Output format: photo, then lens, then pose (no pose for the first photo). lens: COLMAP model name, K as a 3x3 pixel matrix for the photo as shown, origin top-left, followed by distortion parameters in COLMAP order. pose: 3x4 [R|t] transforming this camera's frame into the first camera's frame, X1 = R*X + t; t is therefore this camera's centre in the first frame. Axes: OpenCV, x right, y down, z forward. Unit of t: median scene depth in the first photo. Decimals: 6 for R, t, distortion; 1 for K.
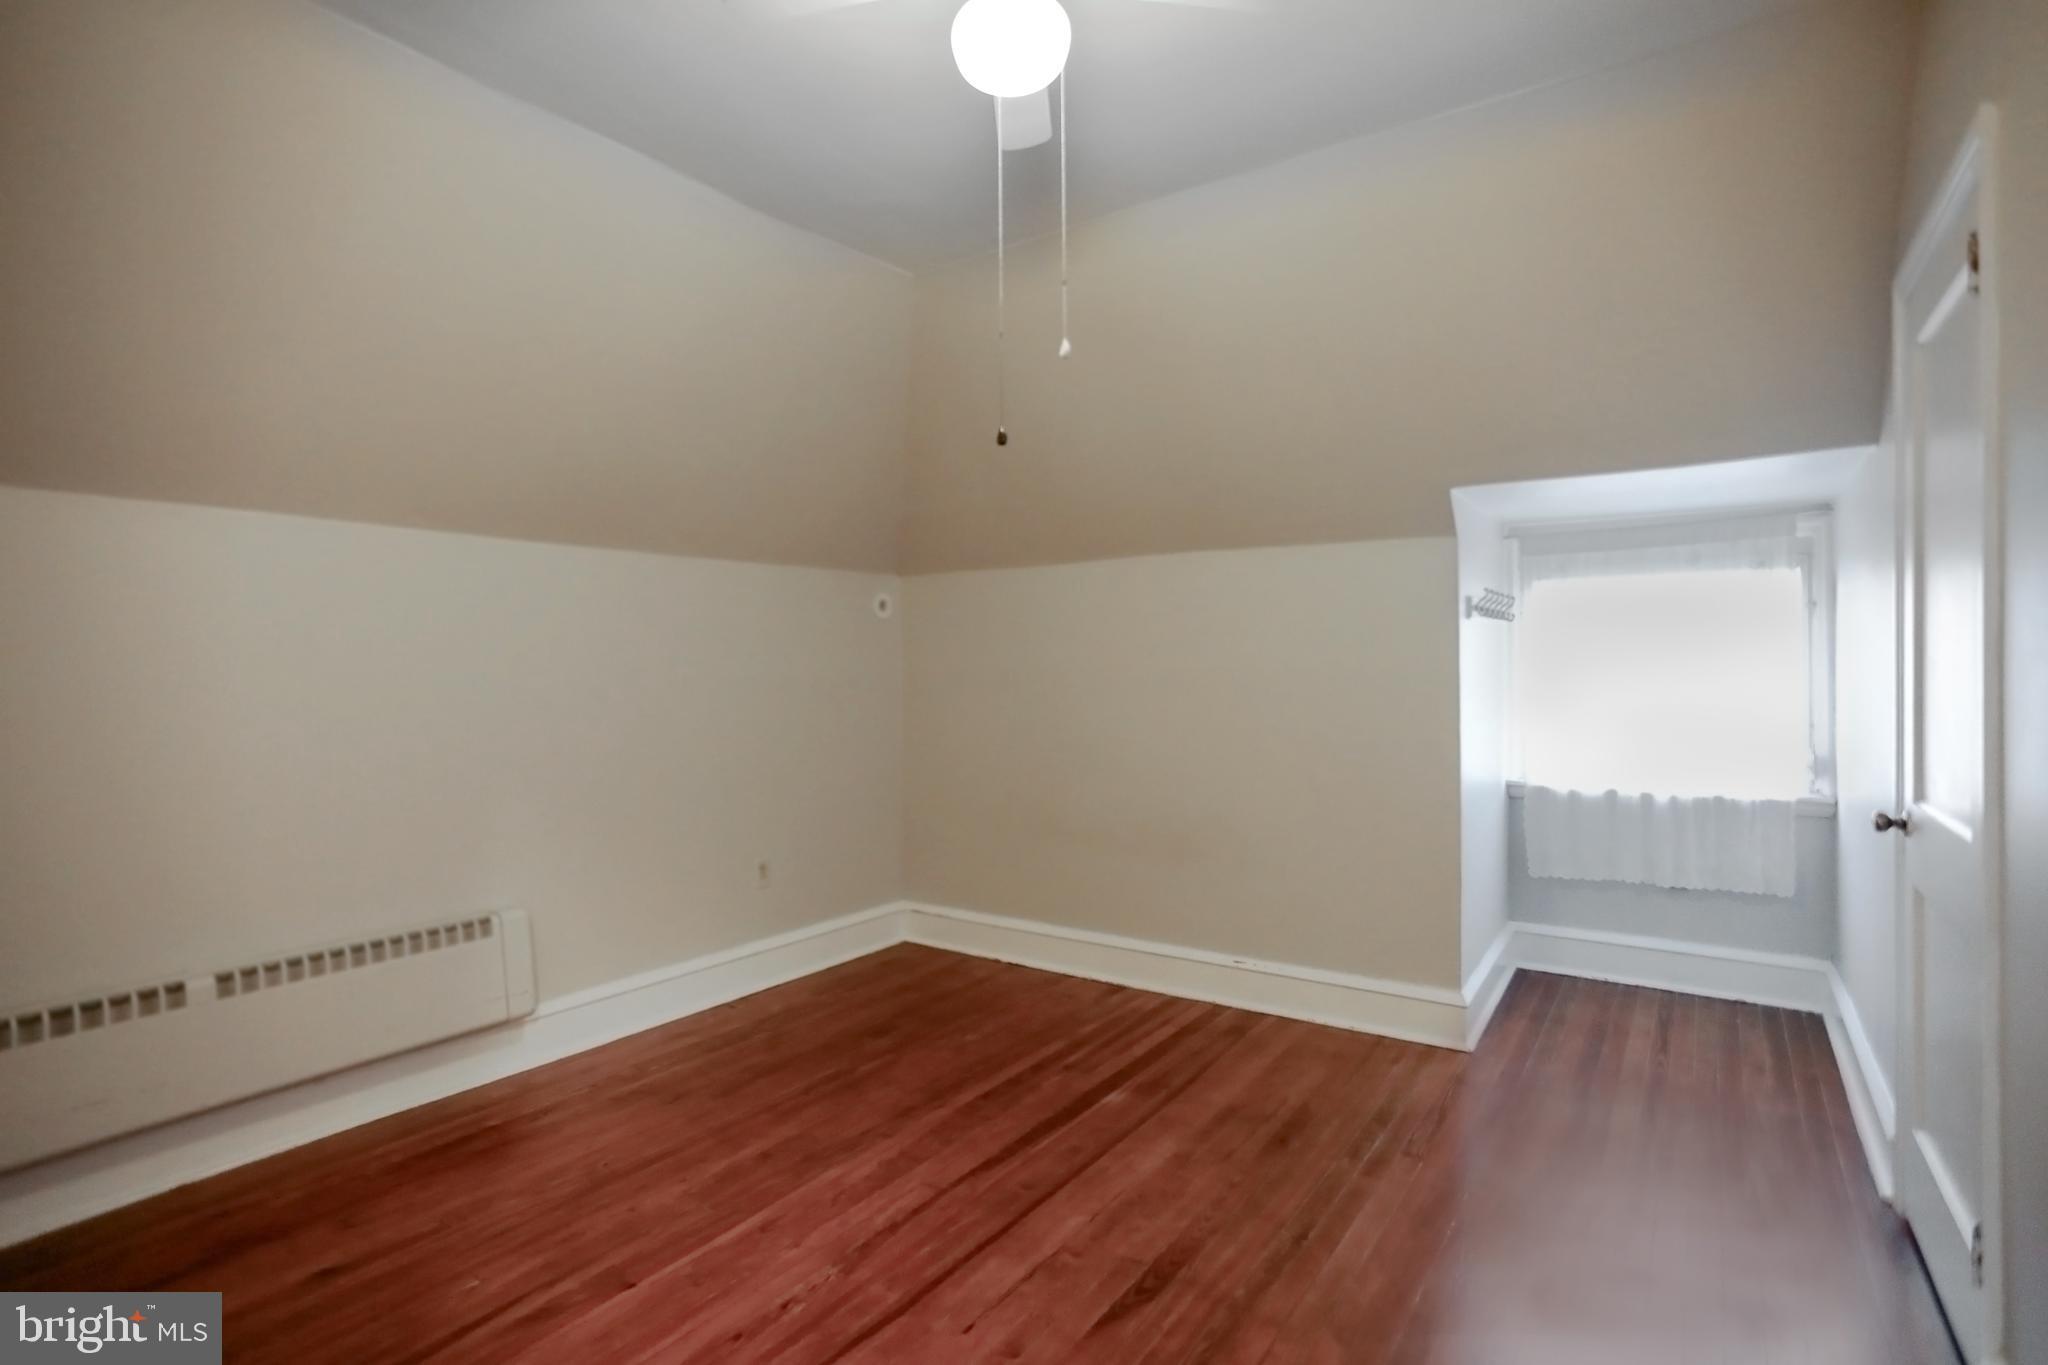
lens RADIAL K [[977.3, 0, 1024.0], [0, 977.3, 682.5], [0, 0, 1]] dist [-0.001510, 0.000094]
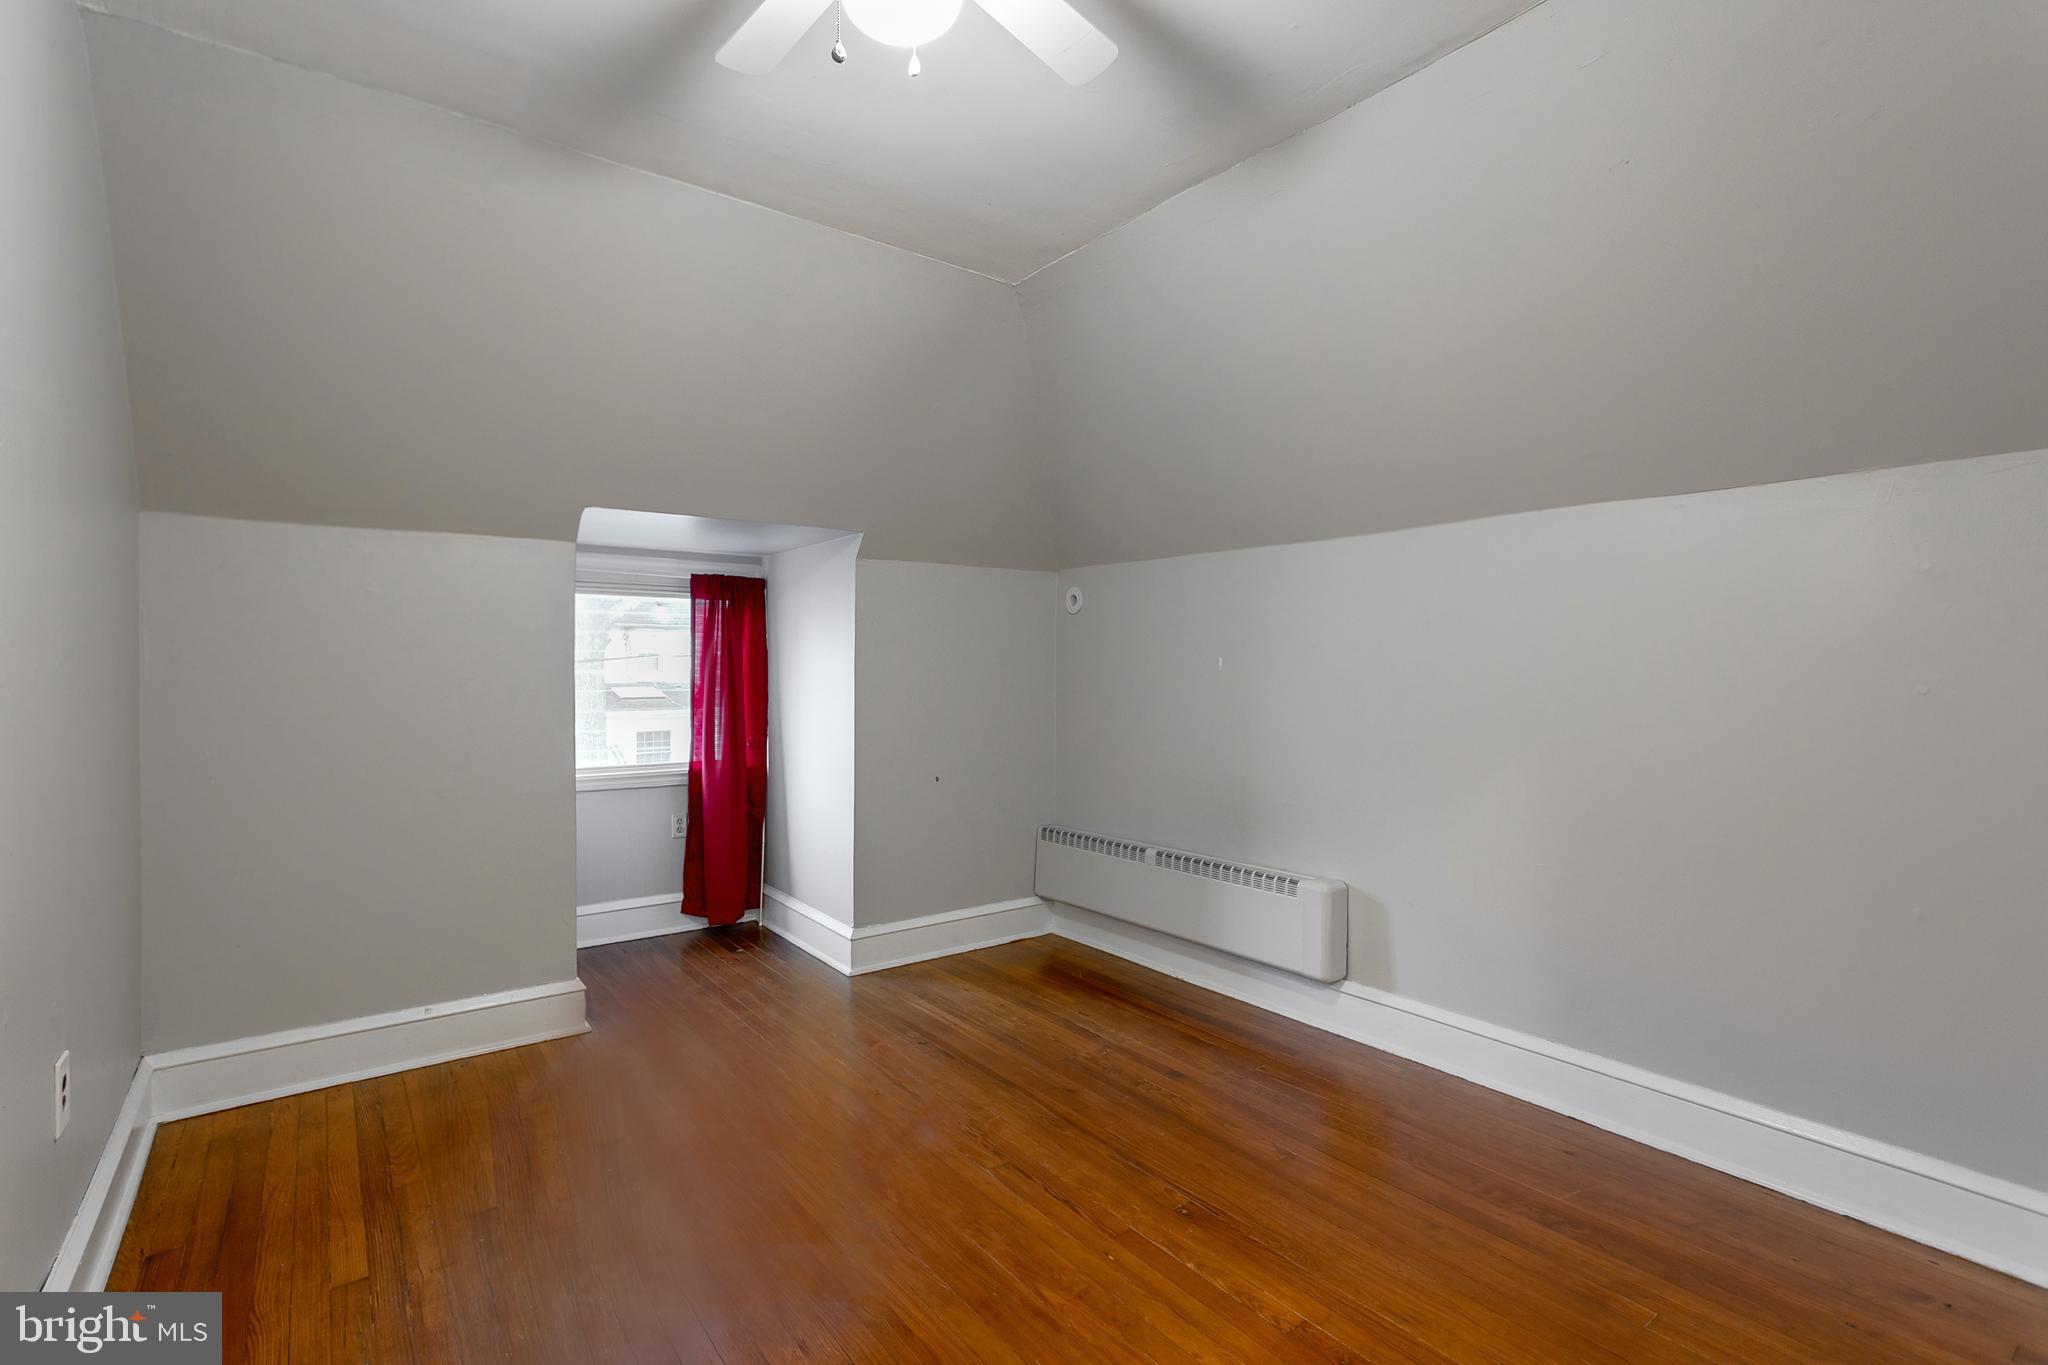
lens RADIAL K [[977.3, 0, 1024.0], [0, 977.3, 682.5], [0, 0, 1]] dist [-0.001510, 0.000094]
pose [[-0.322705, 0.019678, -0.946295, 0.472960], [-0.012392, 0.999610, 0.025013, -0.012937], [0.946419, 0.019799, -0.322335, 0.774087]]
